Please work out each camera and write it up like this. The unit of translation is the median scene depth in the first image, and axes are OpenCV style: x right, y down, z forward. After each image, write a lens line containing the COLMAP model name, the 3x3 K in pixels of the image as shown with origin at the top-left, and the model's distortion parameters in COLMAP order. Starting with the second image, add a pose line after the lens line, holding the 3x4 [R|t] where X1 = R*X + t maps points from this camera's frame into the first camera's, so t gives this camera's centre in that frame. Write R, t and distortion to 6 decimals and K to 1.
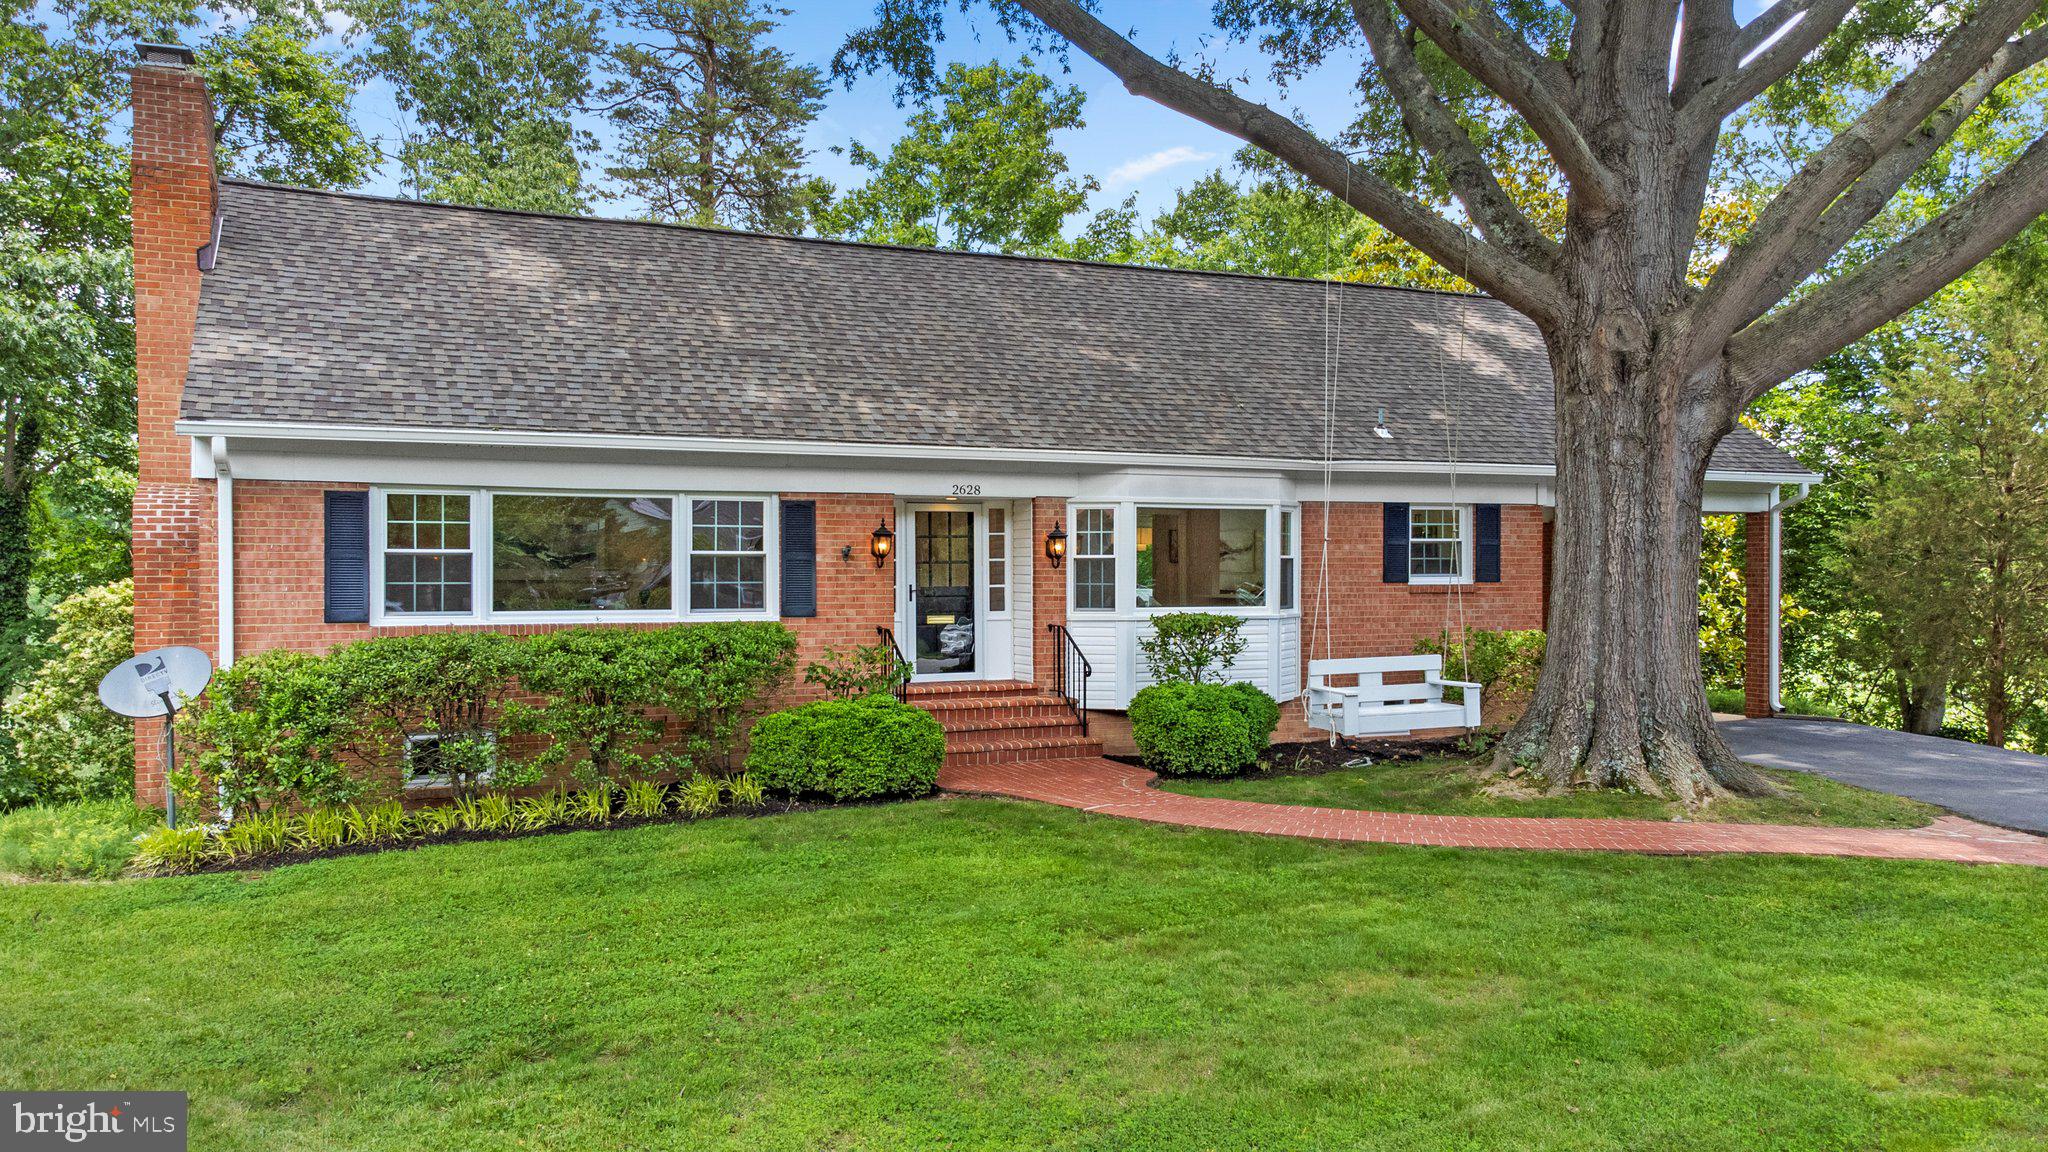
lens RADIAL K [[1554.2, 0, 1024.0], [0, 1554.2, 576.0], [0, 0, 1]] dist [0.048999, -0.001023]
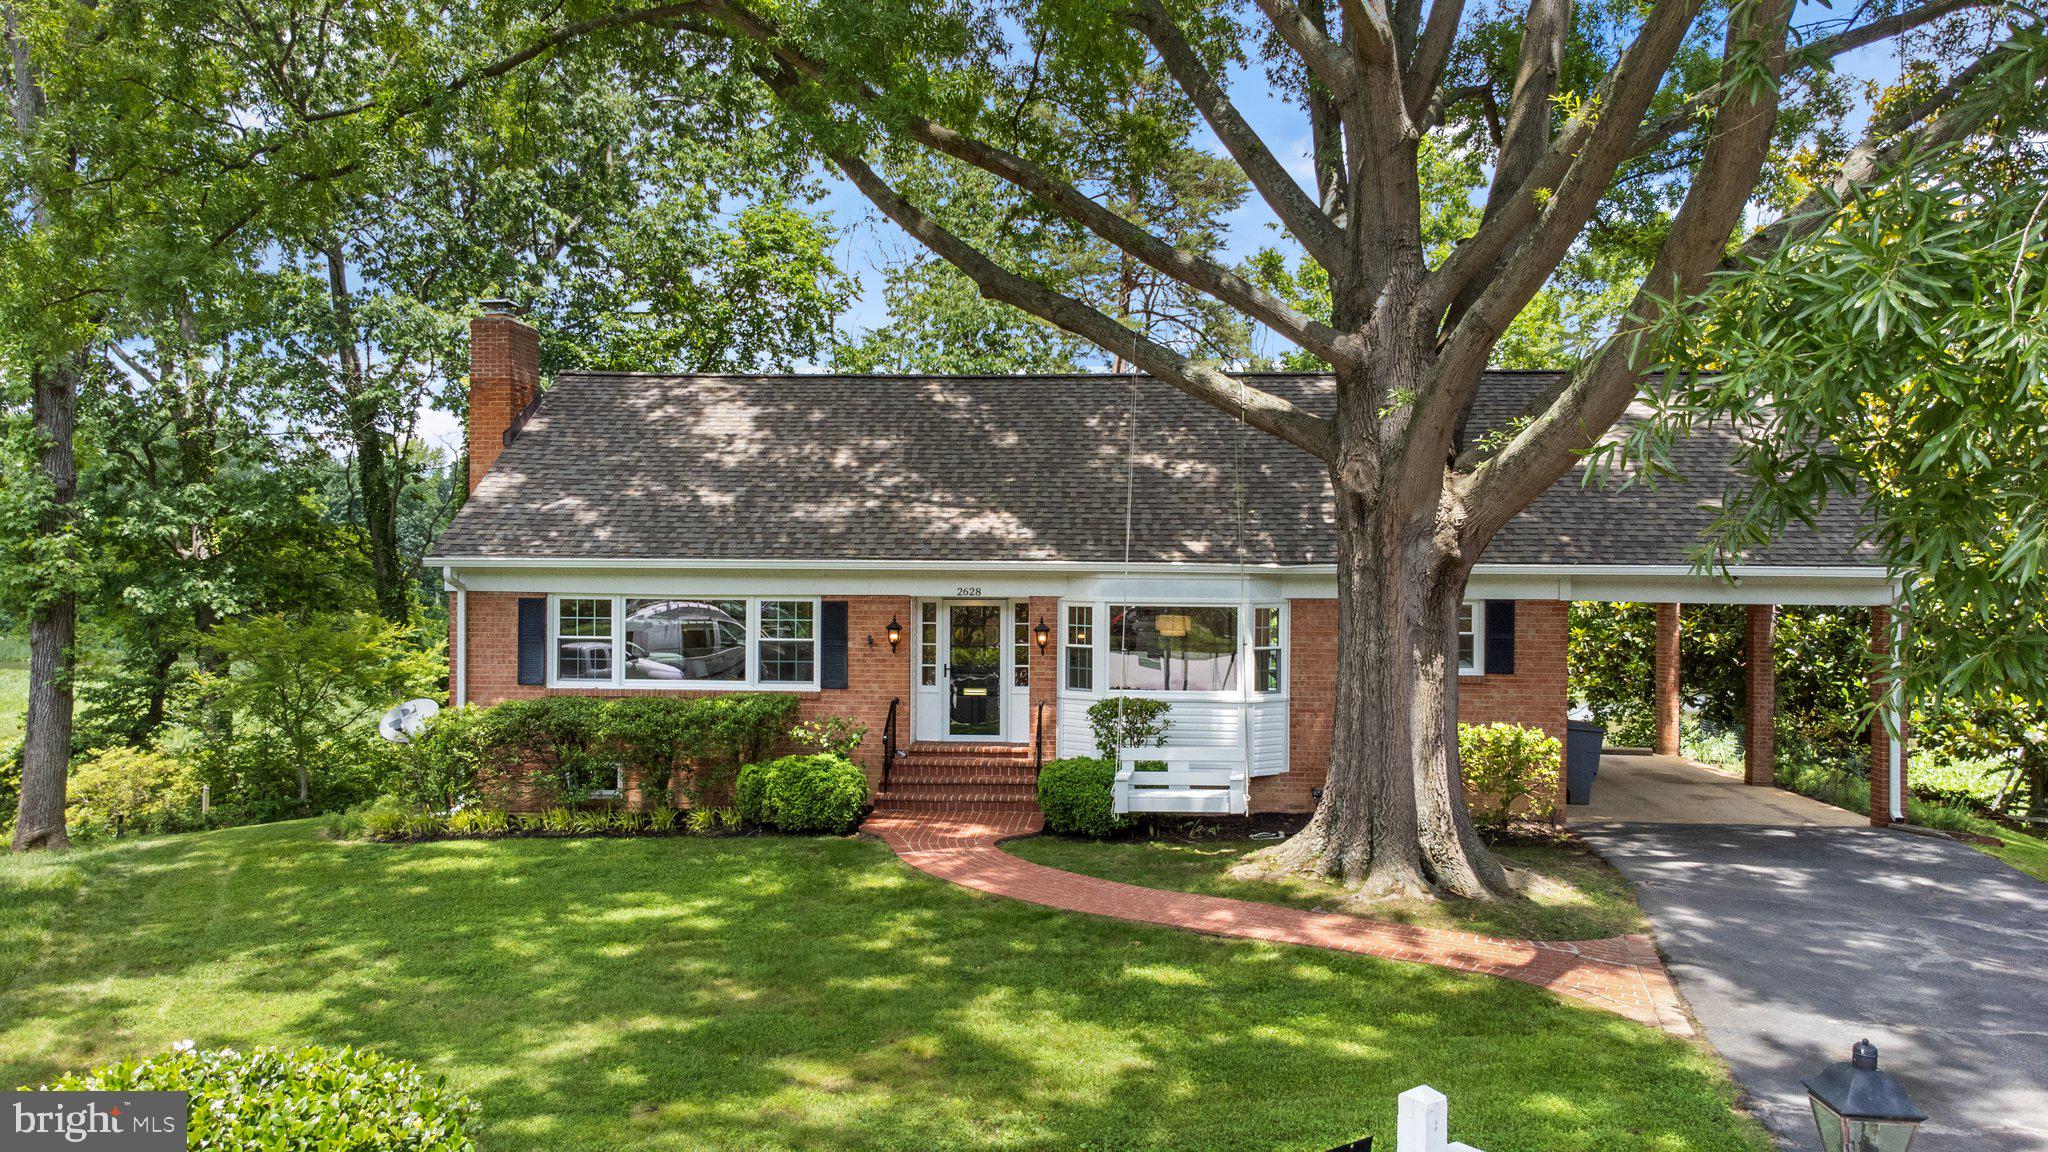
lens RADIAL K [[1554.2, 0, 1024.0], [0, 1554.2, 576.0], [0, 0, 1]] dist [0.048999, -0.001023]
pose [[0.881984, 0.009550, -0.471182, 0.622398], [-0.010280, 0.999947, 0.001024, -0.072961], [0.471167, 0.003941, 0.882035, -0.096957]]
